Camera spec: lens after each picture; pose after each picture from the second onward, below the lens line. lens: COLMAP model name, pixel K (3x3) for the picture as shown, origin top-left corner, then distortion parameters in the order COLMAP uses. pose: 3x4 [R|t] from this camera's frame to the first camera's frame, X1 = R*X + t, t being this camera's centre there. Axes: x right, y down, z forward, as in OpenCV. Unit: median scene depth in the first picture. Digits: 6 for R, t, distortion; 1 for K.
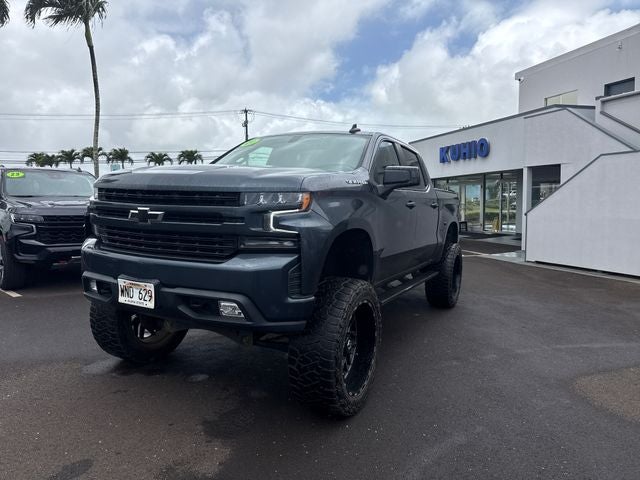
lens RADIAL K [[452.3, 0, 320.0], [0, 452.3, 240.0], [0, 0, 1]] dist [0.077218, -0.091695]
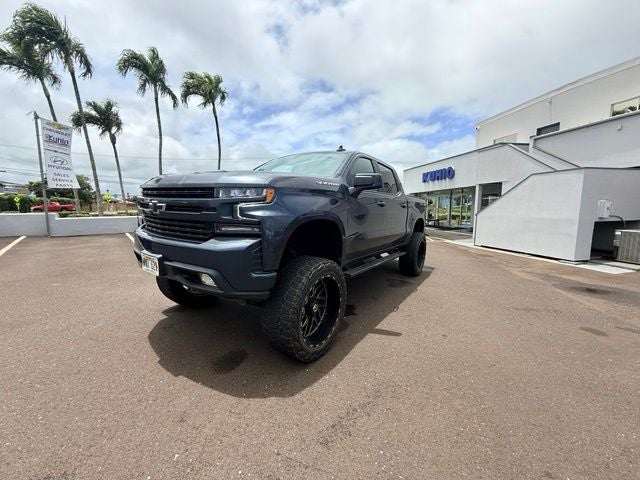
lens RADIAL K [[255.4, 0, 320.0], [0, 255.4, 240.0], [0, 0, 1]] dist [0.000845, 0.000105]
pose [[0.990599, 0.025065, -0.134479, 0.166015], [-0.019419, 0.998881, 0.043133, 0.002206], [0.135409, -0.040116, 0.989977, 0.268463]]
